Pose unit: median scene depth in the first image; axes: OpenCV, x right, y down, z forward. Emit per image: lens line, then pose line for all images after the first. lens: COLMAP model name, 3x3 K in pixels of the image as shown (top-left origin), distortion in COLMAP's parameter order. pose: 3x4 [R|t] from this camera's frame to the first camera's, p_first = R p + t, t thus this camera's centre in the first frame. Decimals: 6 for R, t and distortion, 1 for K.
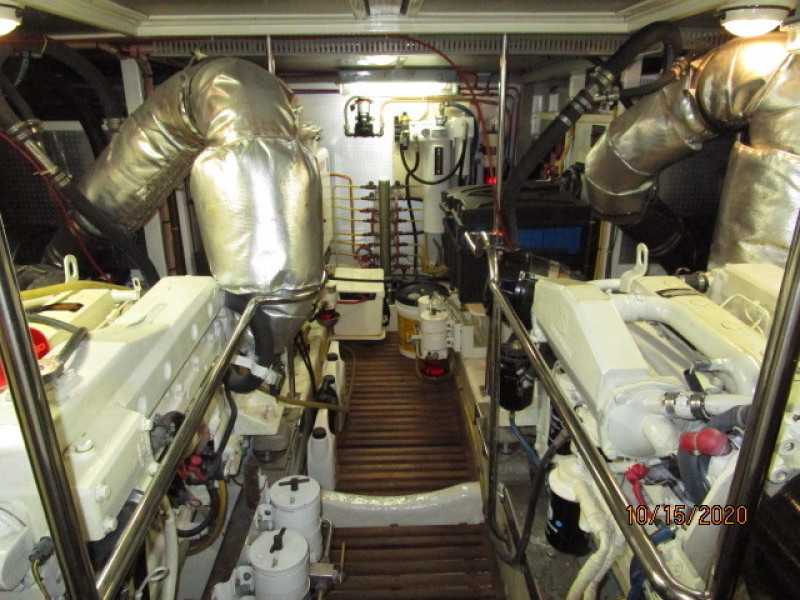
lens RADIAL K [[568.5, 0, 400.2], [0, 568.5, 296.6], [0, 0, 1]] dist [-0.011354, -0.006615]
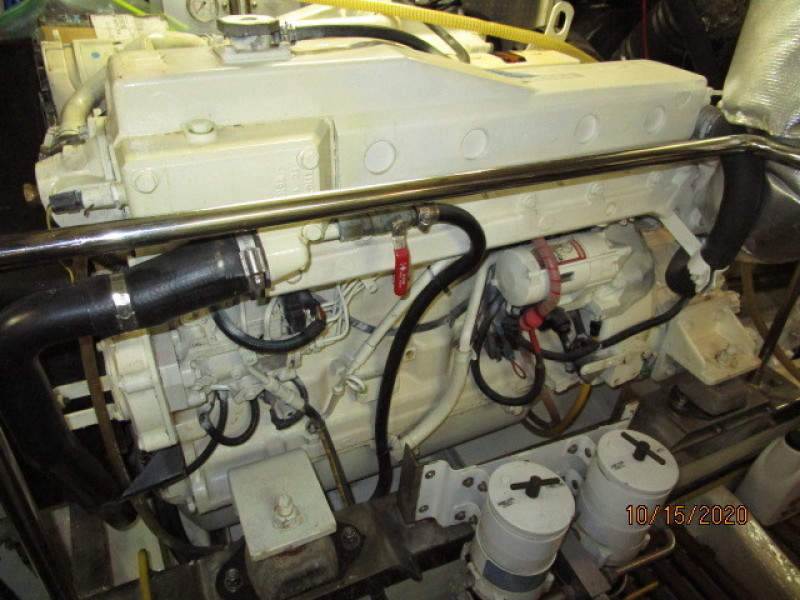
lens RADIAL K [[568.5, 0, 400.7], [0, 568.5, 294.7], [0, 0, 1]] dist [-0.011354, -0.006615]
pose [[0.387870, 0.522459, -0.759338, 0.099919], [-0.361762, 0.844017, 0.395934, 0.035937], [0.847753, 0.121129, 0.516374, 0.456983]]
